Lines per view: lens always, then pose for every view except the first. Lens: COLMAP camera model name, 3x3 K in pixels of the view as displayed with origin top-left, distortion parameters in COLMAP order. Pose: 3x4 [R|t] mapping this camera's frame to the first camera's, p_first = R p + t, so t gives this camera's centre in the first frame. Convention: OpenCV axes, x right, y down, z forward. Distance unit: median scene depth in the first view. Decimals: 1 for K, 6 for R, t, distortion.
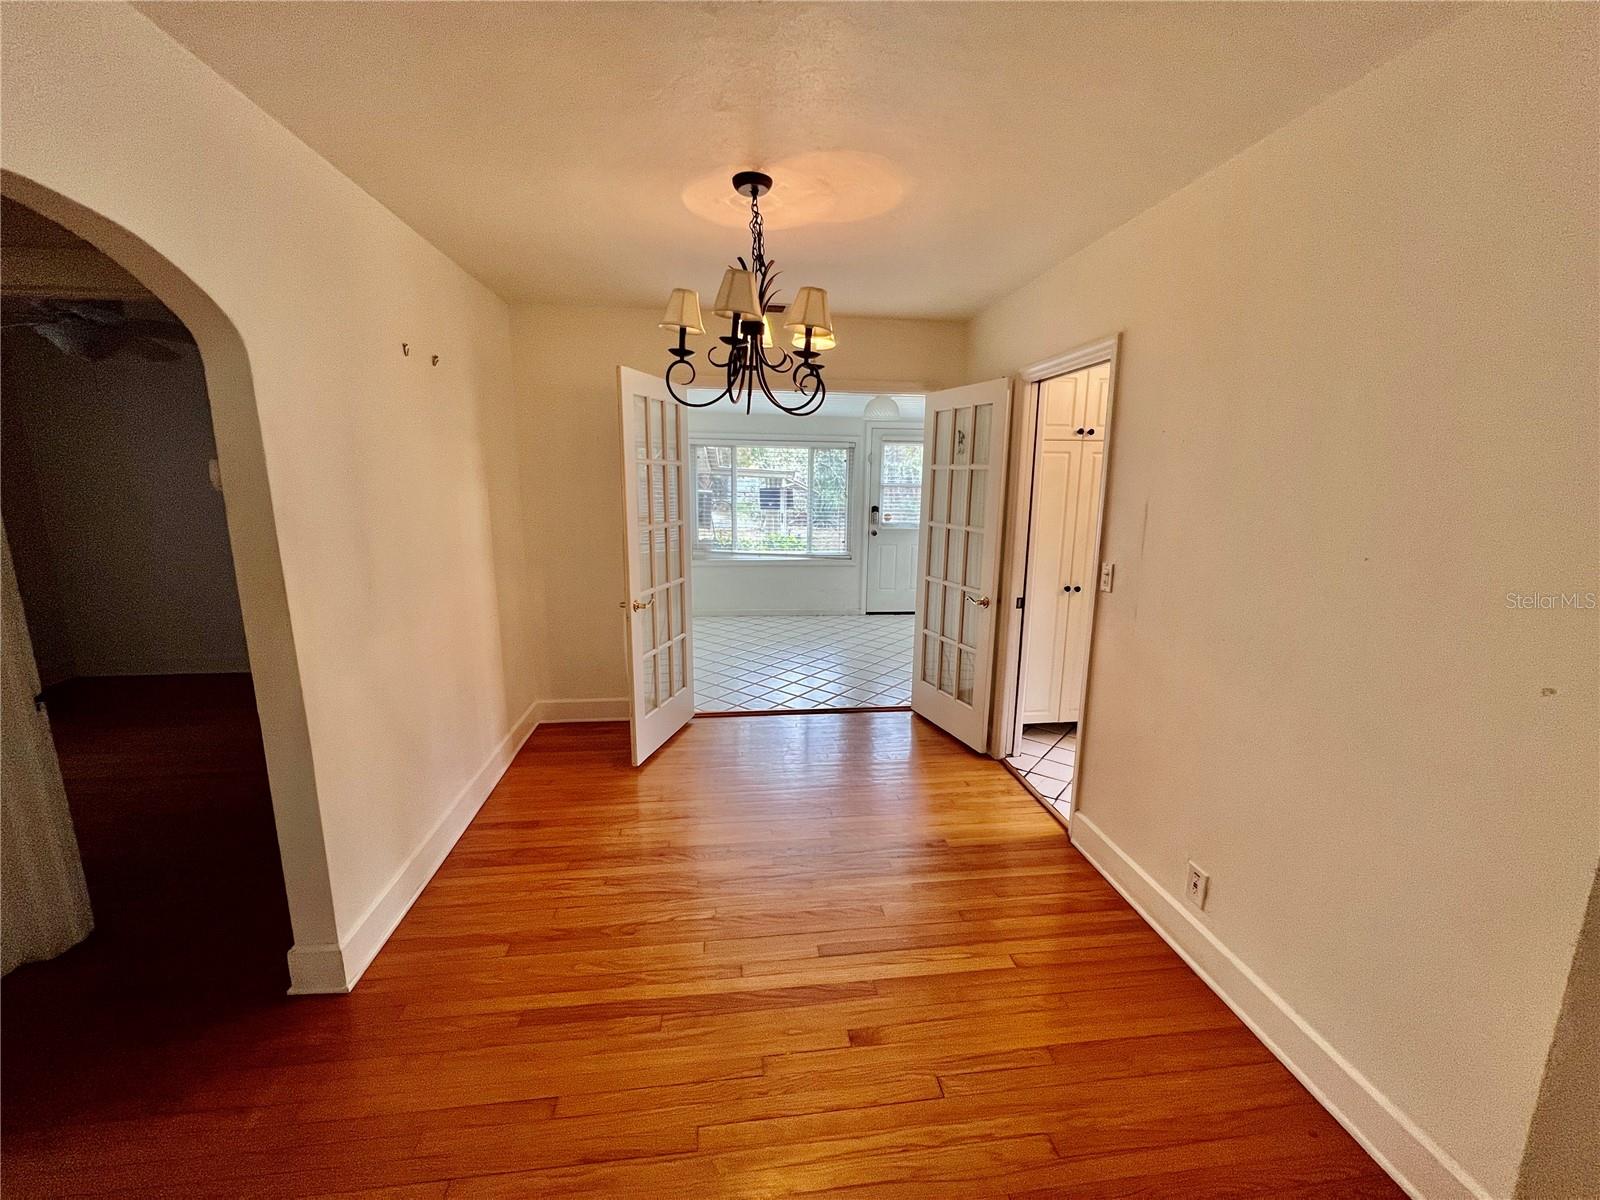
lens RADIAL K [[647.9, 0, 801.4], [0, 647.9, 590.4], [0, 0, 1]] dist [-0.000945, -0.000078]
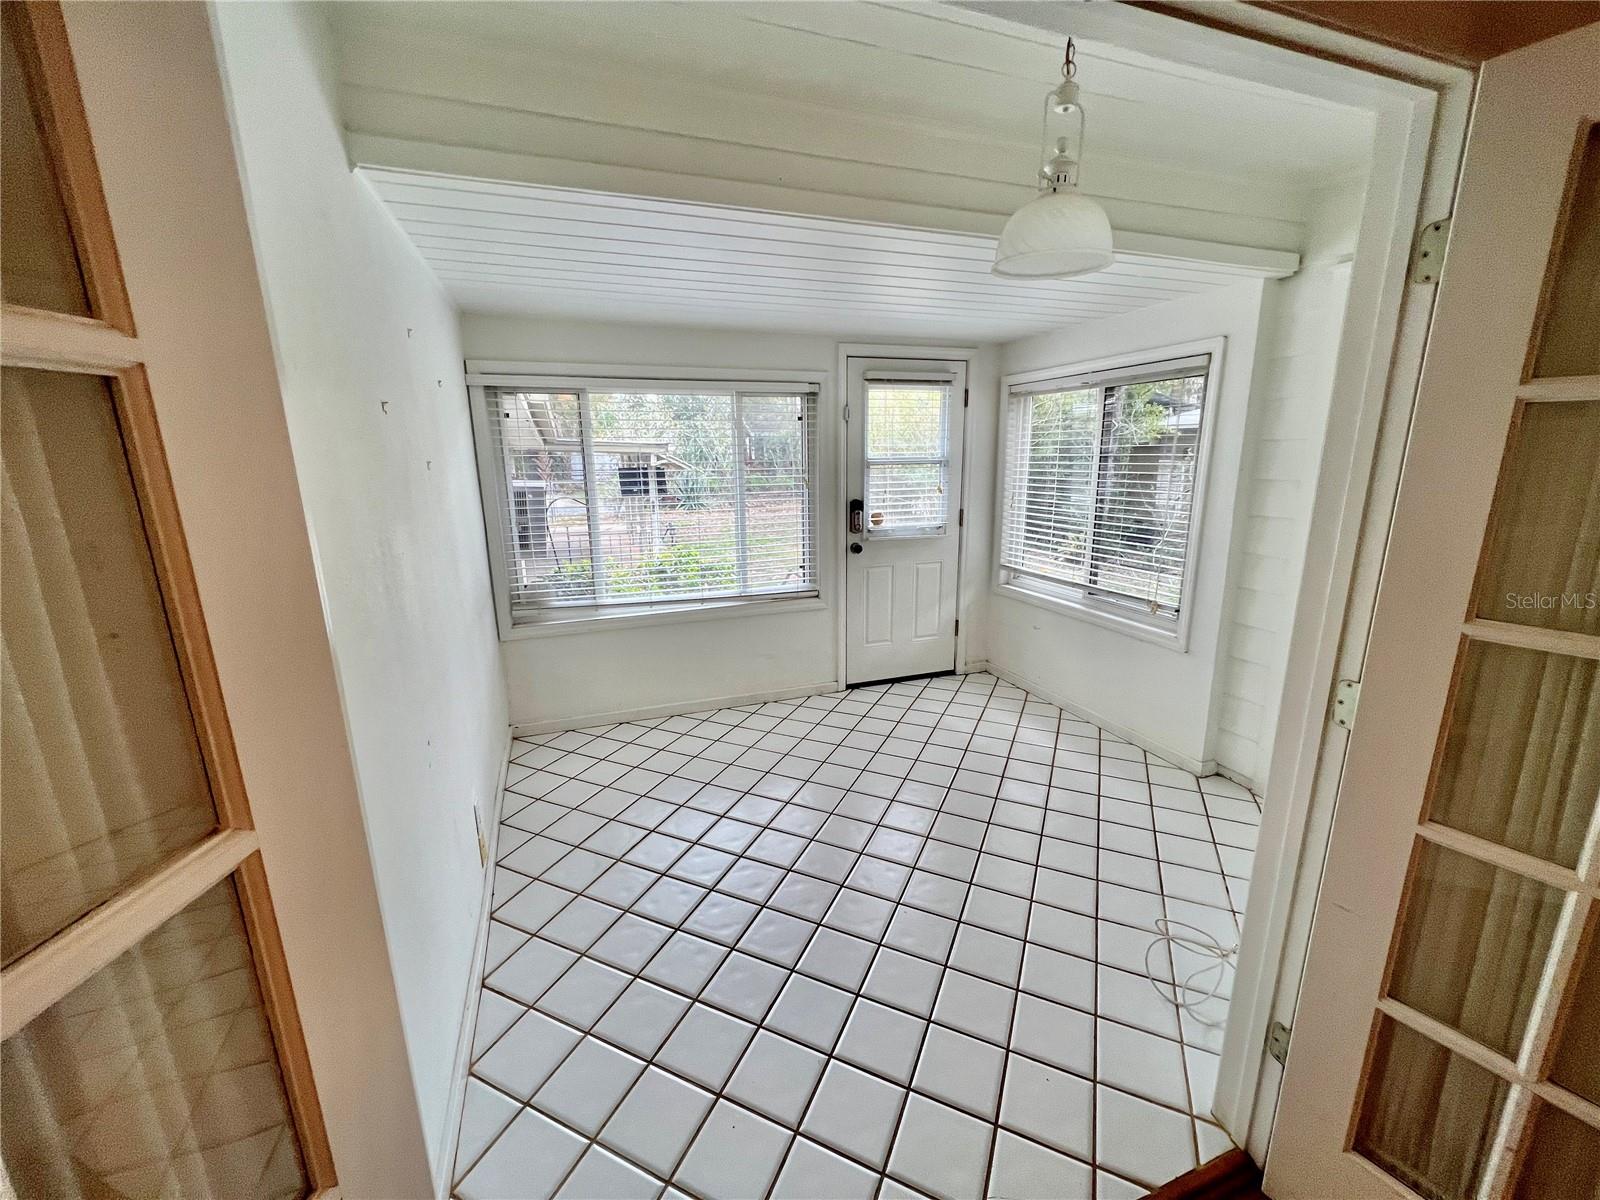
lens RADIAL K [[647.9, 0, 801.4], [0, 647.9, 590.4], [0, 0, 1]] dist [-0.000945, -0.000078]
pose [[0.974917, -0.069595, 0.211410, -0.055254], [0.060903, 0.997020, 0.047357, -0.082781], [-0.214076, -0.033294, 0.976250, 0.469310]]
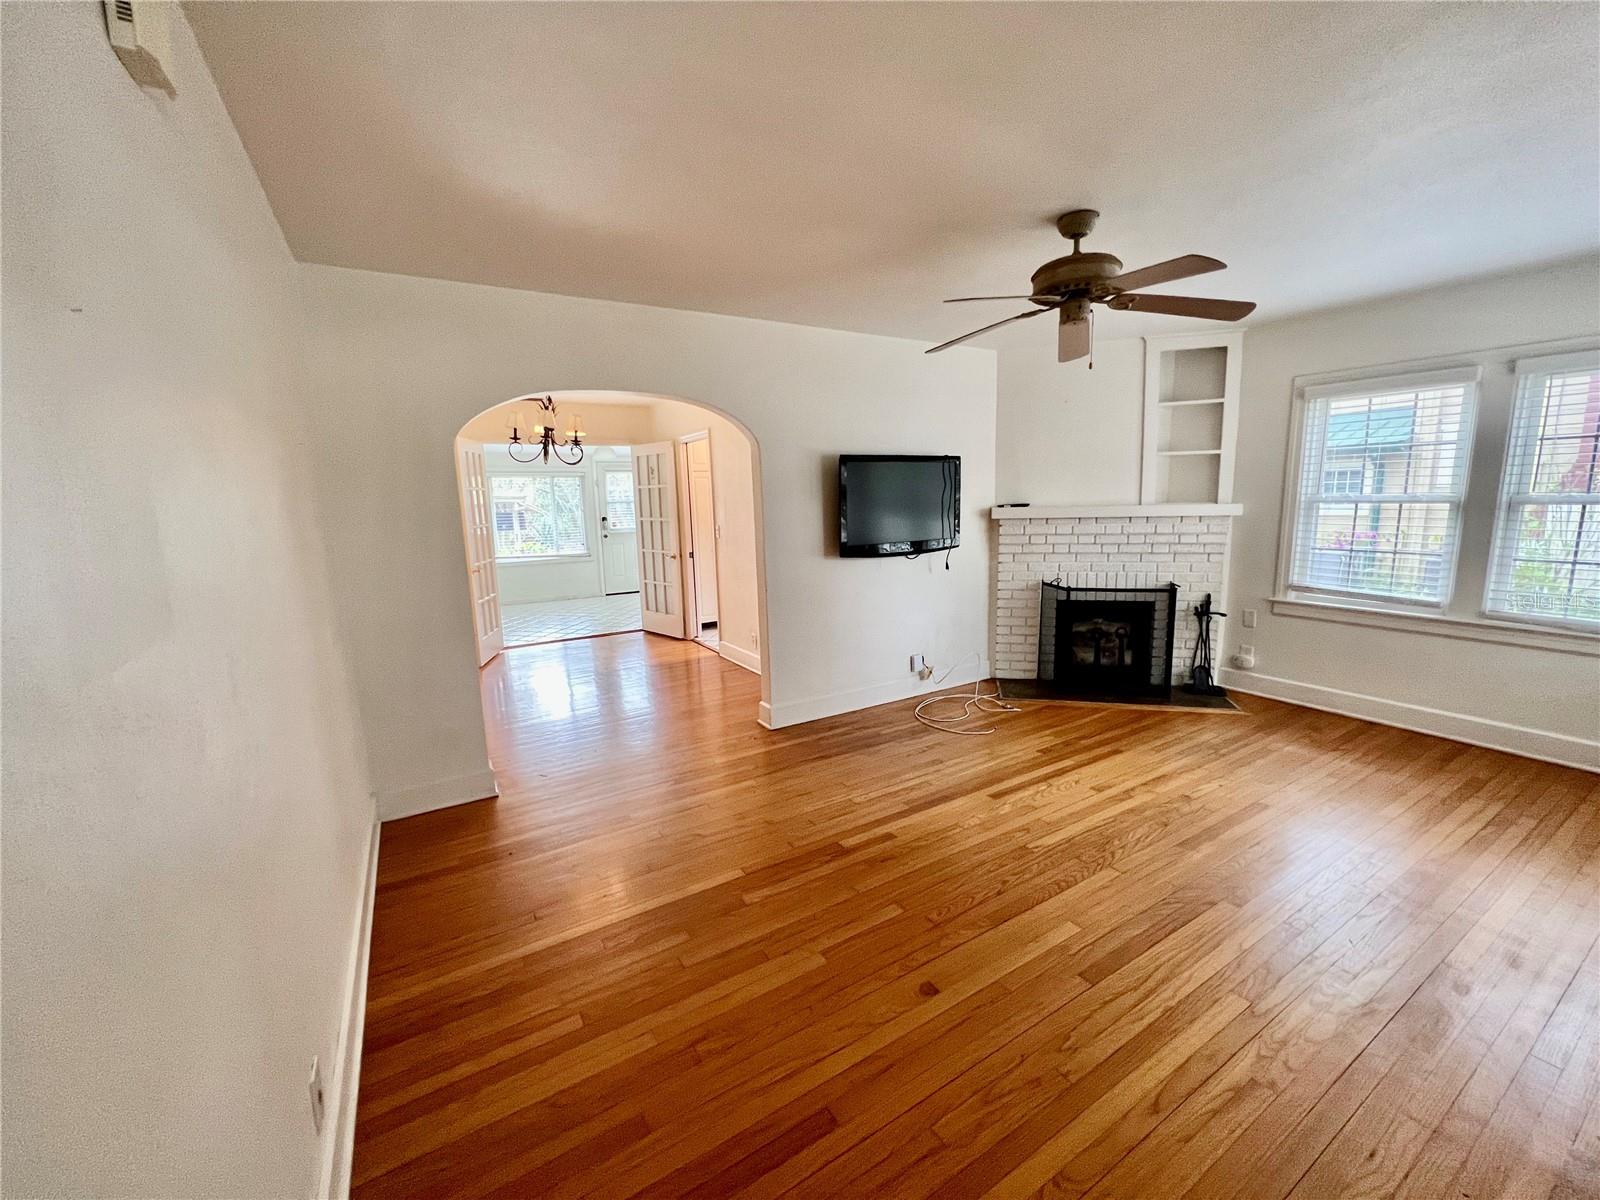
lens RADIAL K [[647.9, 0, 801.4], [0, 647.9, 590.4], [0, 0, 1]] dist [-0.000945, -0.000078]
pose [[0.911893, -0.095227, 0.399227, -0.072211], [0.108747, 0.994005, -0.011296, 0.090727], [-0.395759, 0.053715, 0.916782, -0.447998]]
